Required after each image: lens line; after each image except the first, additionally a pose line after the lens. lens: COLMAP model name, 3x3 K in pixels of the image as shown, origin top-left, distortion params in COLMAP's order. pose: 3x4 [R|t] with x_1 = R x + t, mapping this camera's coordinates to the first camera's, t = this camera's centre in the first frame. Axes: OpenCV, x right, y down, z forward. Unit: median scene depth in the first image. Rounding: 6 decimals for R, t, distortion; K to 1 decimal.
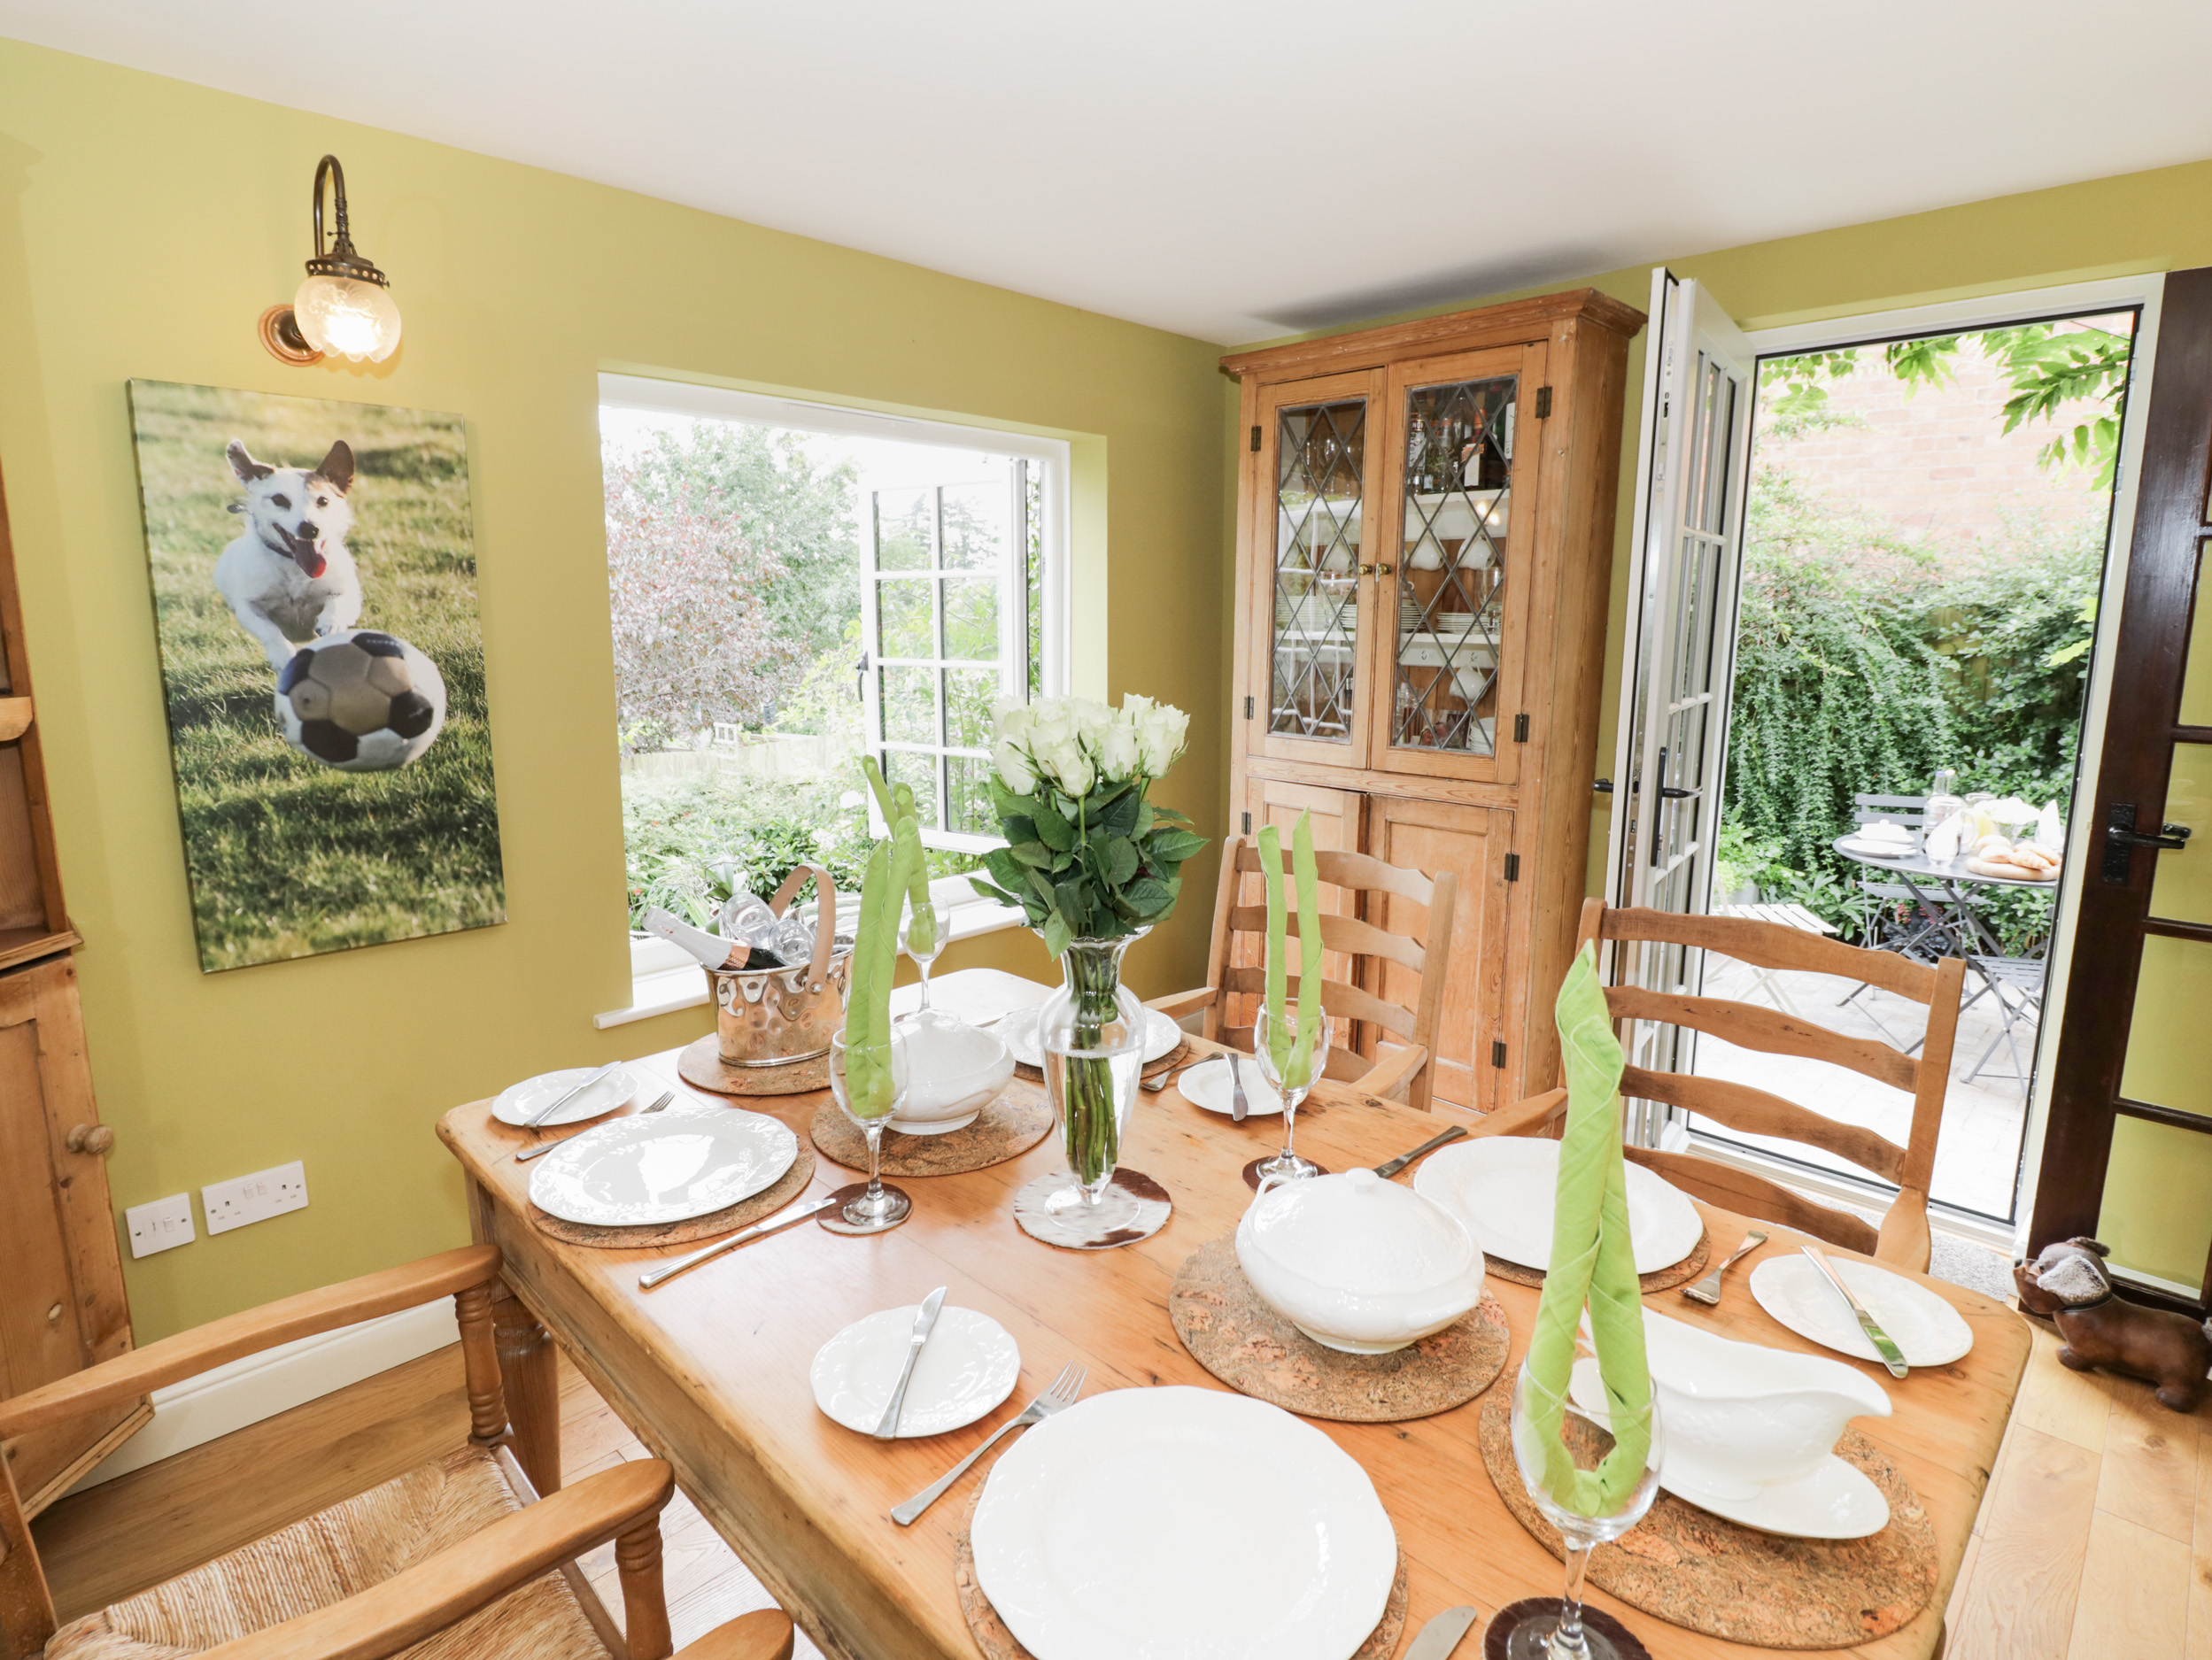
lens RADIAL K [[1146.7, 0, 1105.4], [0, 1146.7, 824.4], [0, 0, 1]] dist [-0.004406, -0.011135]
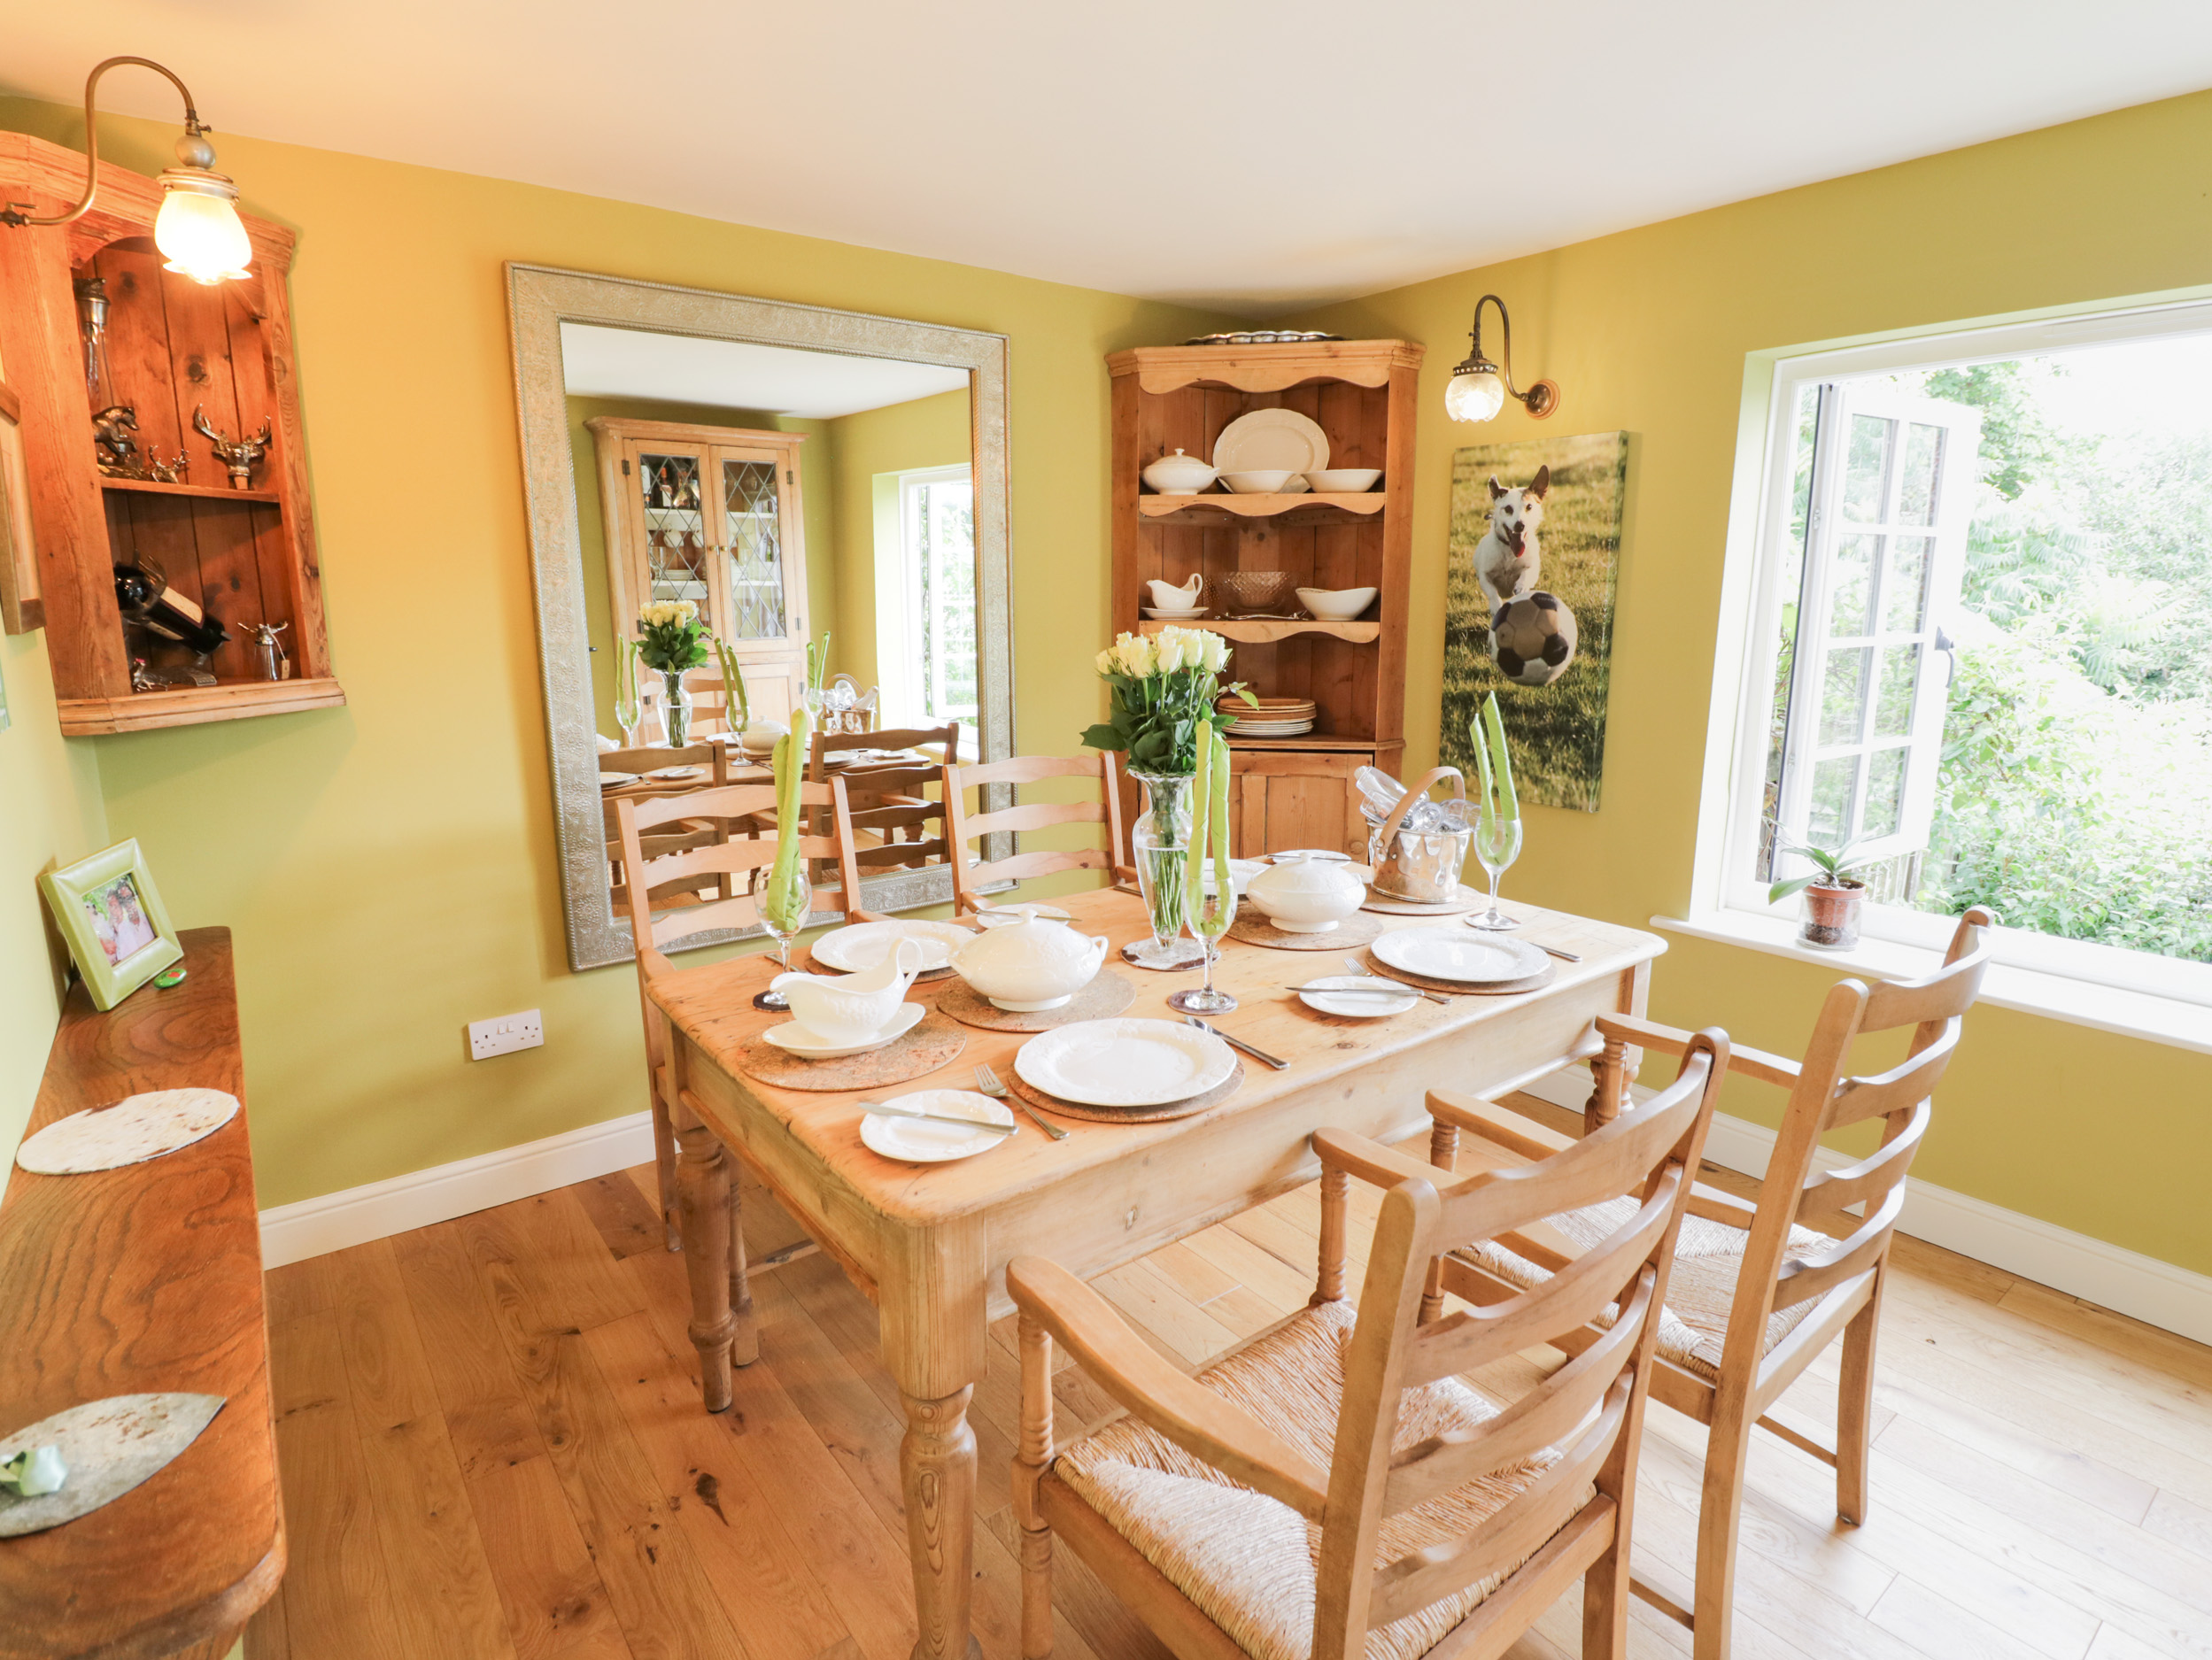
lens RADIAL K [[1146.7, 0, 1109.1], [0, 1146.7, 823.3], [0, 0, 1]] dist [-0.004406, -0.011135]
pose [[-0.133348, 0.198228, -0.971043, 0.952058], [-0.171059, 0.960485, 0.219563, -0.110947], [0.976195, 0.195384, -0.094170, 0.651299]]
